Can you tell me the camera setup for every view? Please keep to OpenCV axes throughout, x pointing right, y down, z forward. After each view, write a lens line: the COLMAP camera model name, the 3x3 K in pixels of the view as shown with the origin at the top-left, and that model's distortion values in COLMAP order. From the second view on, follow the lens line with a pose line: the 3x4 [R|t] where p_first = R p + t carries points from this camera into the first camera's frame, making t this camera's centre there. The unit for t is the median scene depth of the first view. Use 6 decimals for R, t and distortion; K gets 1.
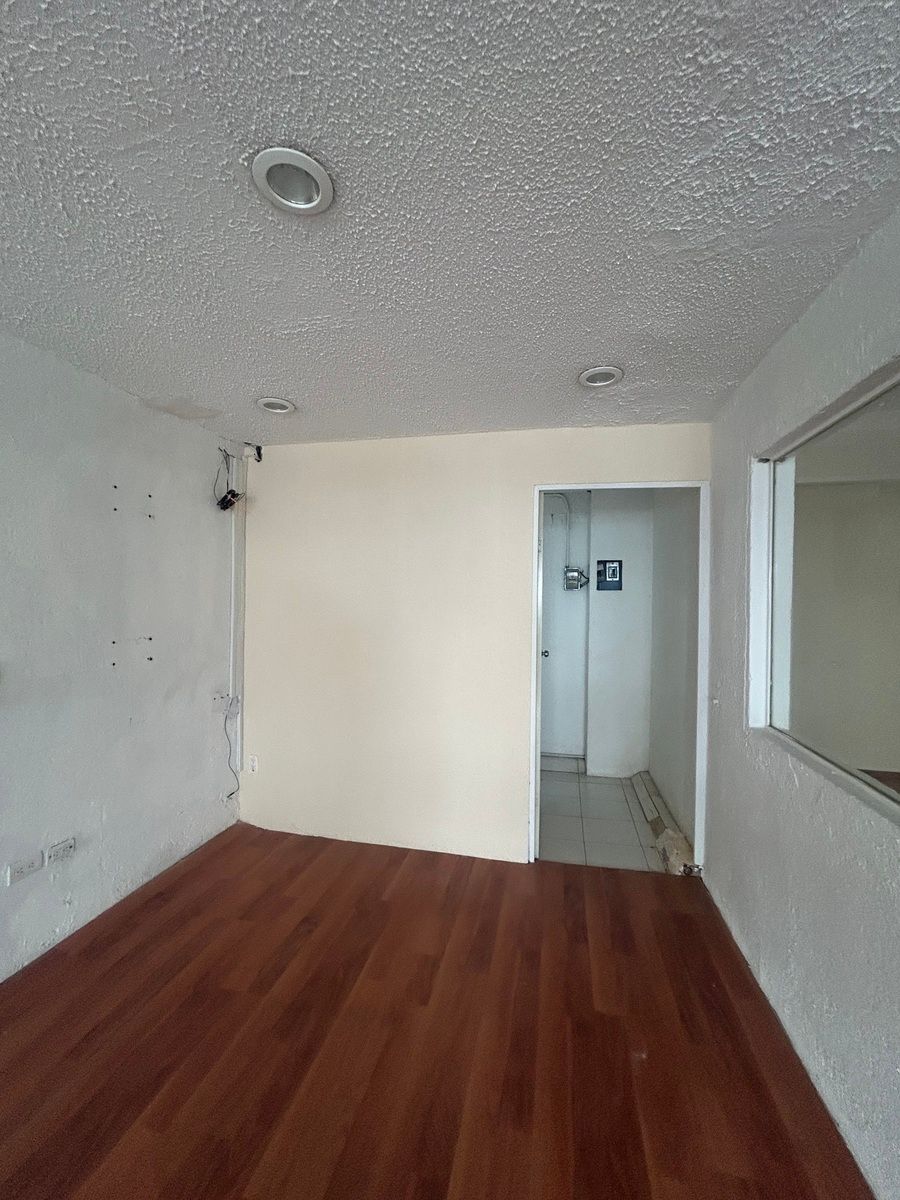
lens RADIAL K [[484.3, 0, 450.0], [0, 484.3, 600.0], [0, 0, 1]] dist [0.002414, 0.000289]
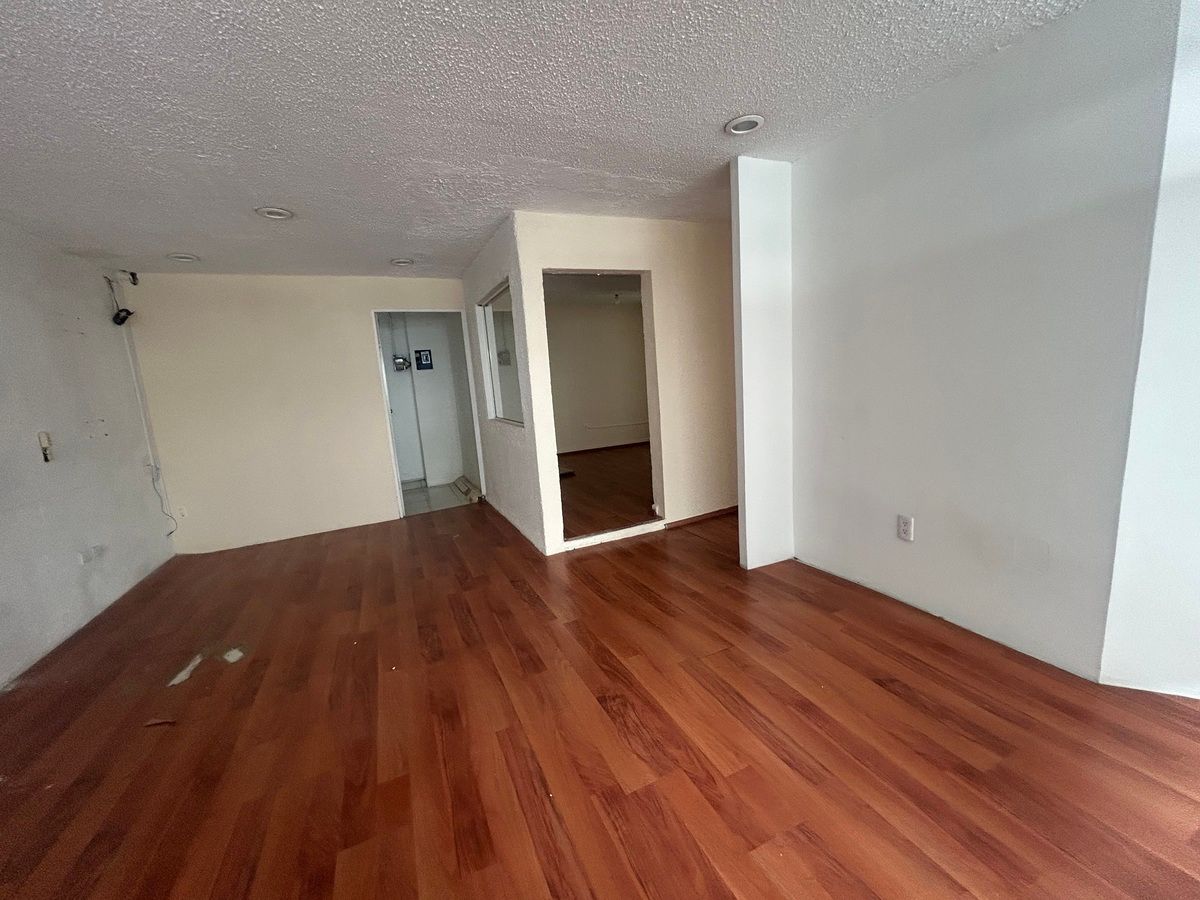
lens RADIAL K [[484.3, 0, 600.0], [0, 484.3, 450.0], [0, 0, 1]] dist [0.002414, 0.000289]
pose [[0.795151, -0.164081, 0.583791, -0.242231], [0.088924, 0.983841, 0.155401, 0.057658], [-0.599856, -0.071654, 0.796893, -0.818844]]
